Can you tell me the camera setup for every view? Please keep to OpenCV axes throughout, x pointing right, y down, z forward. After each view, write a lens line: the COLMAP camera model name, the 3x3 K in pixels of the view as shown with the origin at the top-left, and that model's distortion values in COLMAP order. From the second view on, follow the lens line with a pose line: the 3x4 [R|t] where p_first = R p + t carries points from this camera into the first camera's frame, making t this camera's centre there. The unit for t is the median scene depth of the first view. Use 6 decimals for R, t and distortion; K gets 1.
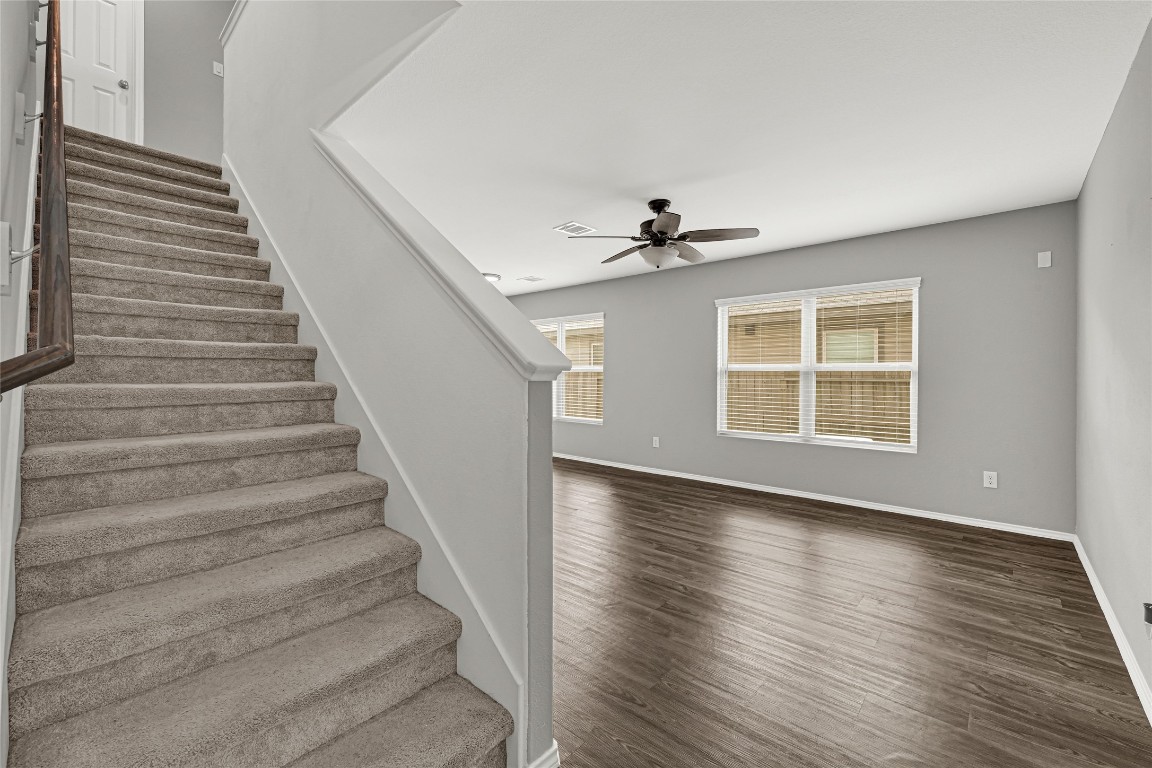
lens RADIAL K [[474.5, 0, 576.0], [0, 474.5, 384.0], [0, 0, 1]] dist [0.001575, 0.000268]
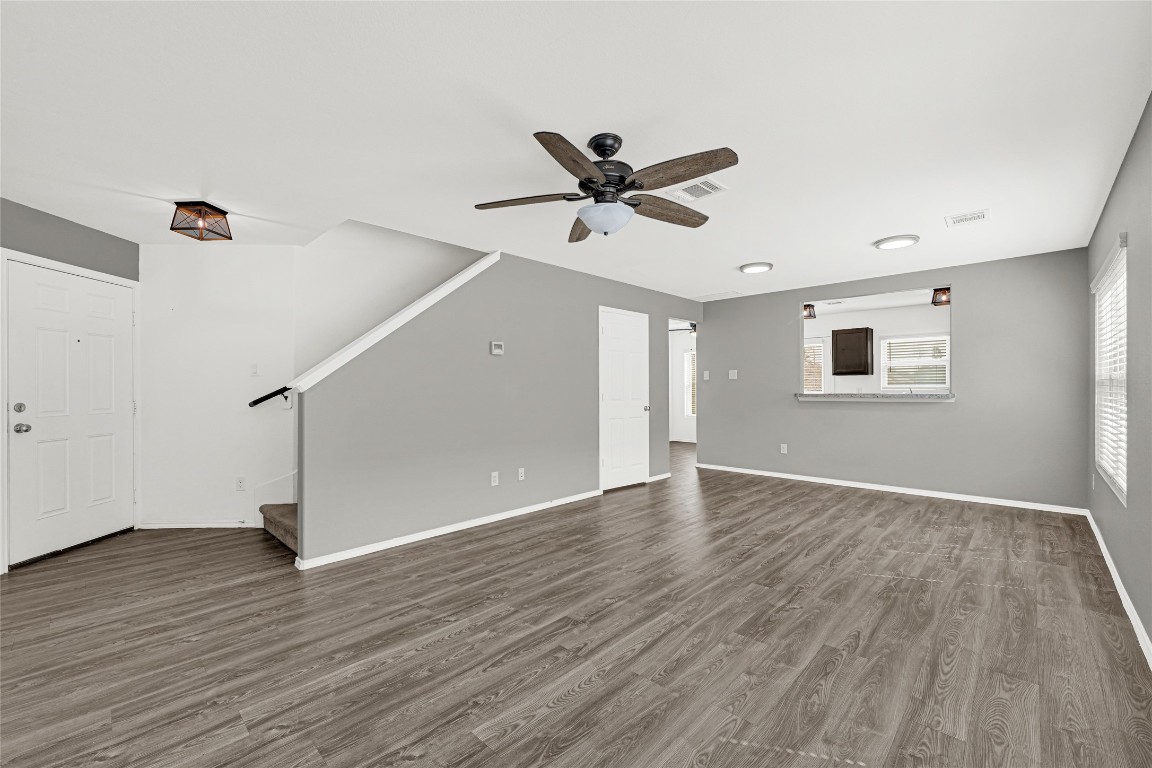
lens RADIAL K [[474.5, 0, 576.0], [0, 474.5, 384.0], [0, 0, 1]] dist [0.001575, 0.000268]
pose [[-0.033123, -0.009253, -0.999408, 0.861011], [-0.015055, 0.999848, -0.008758, -0.018808], [0.999338, 0.014756, -0.033257, 0.955527]]
